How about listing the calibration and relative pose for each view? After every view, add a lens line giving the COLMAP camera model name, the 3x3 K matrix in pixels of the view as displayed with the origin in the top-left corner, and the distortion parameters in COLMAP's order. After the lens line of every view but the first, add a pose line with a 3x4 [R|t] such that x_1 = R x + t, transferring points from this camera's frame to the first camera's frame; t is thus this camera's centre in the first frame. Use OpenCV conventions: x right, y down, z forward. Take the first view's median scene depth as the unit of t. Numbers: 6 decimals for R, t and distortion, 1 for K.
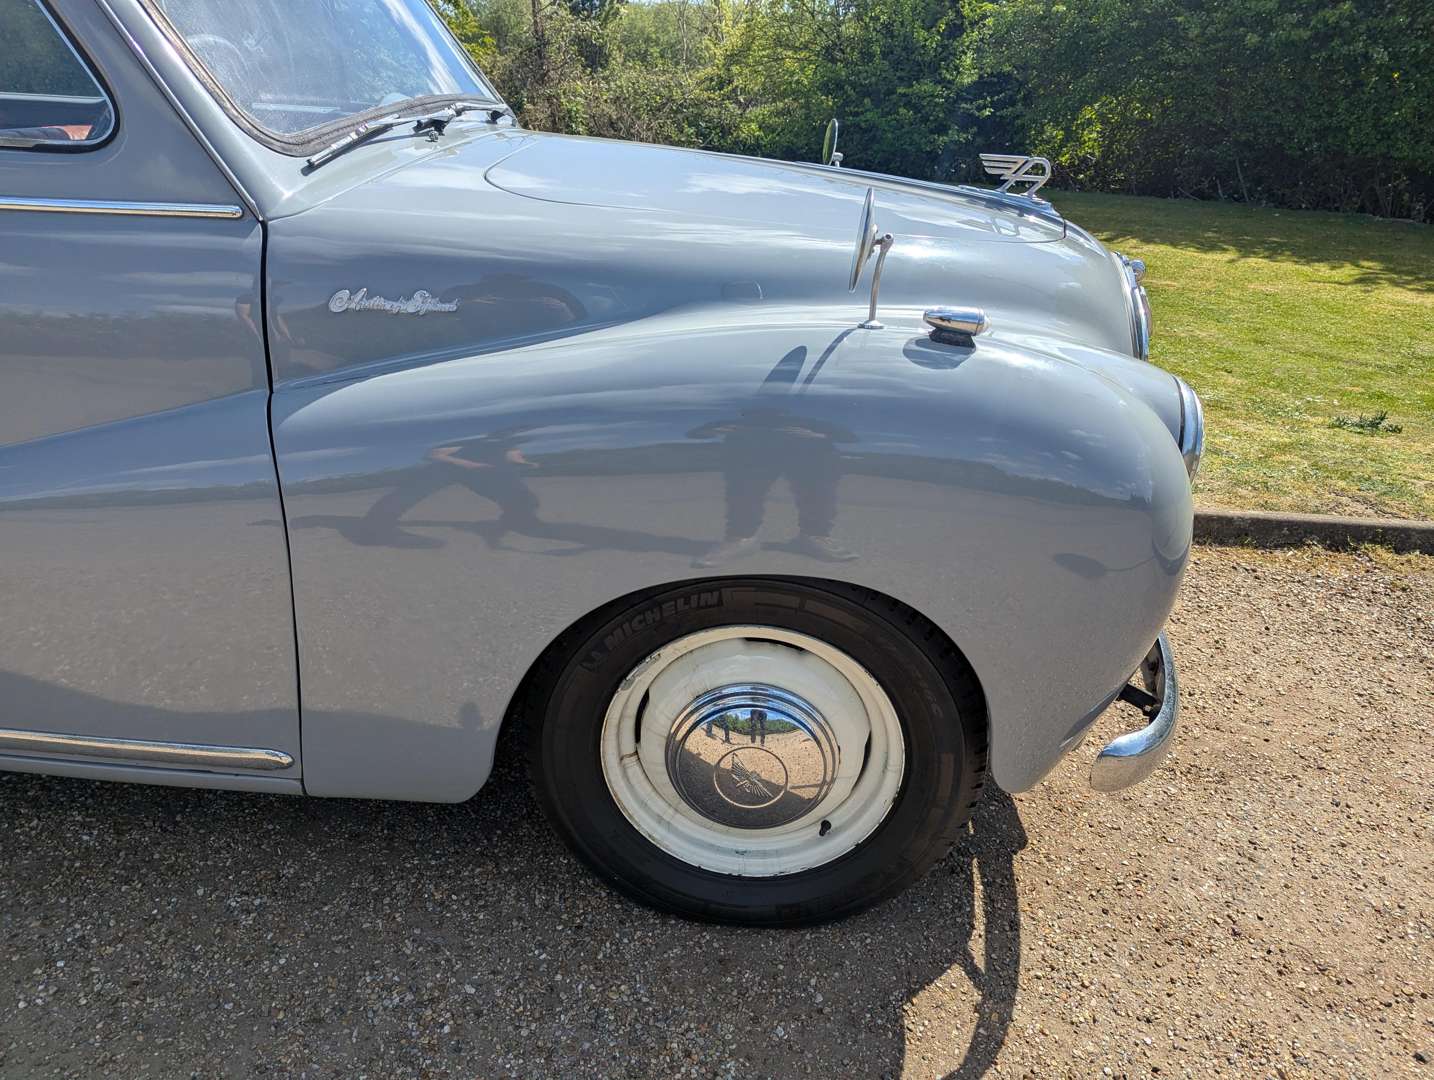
lens RADIAL K [[979.7, 0, 709.0], [0, 979.7, 540.0], [0, 0, 1]] dist [0.026970, -0.004669]
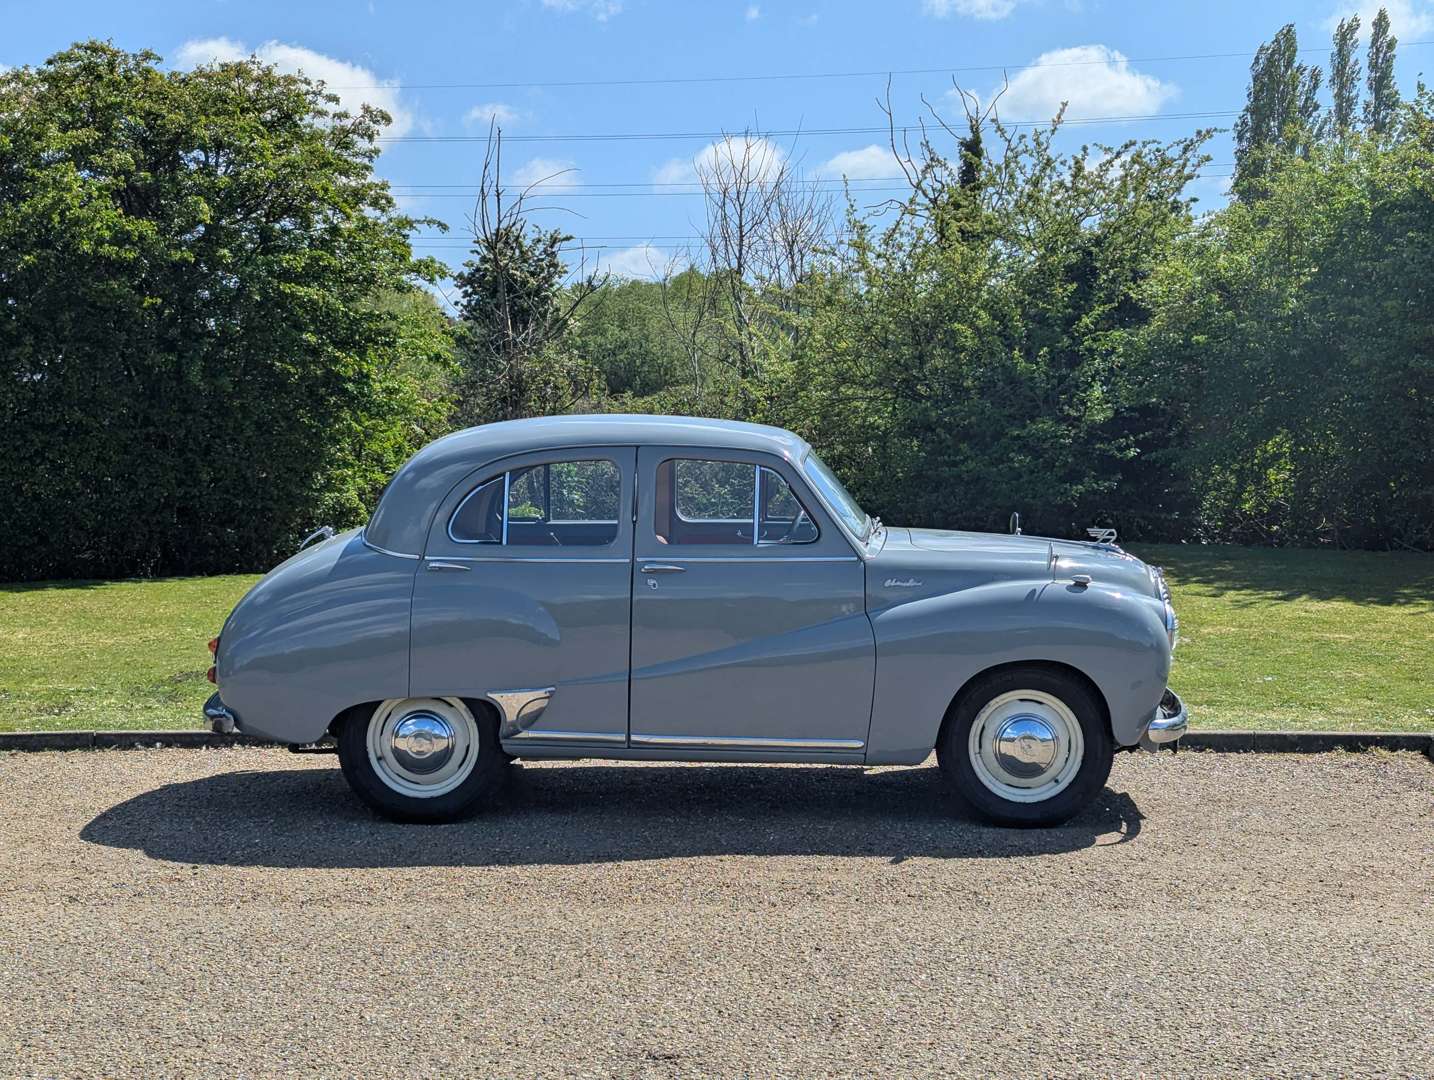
lens RADIAL K [[1658.5, 0, 717.0], [0, 1658.5, 540.0], [0, 0, 1]] dist [-0.003593, -0.054796]
pose [[0.999018, -0.044305, 0.000699, -0.037555], [0.041697, 0.934630, -0.353169, 0.060945], [0.014994, 0.352852, 0.935559, -0.165846]]
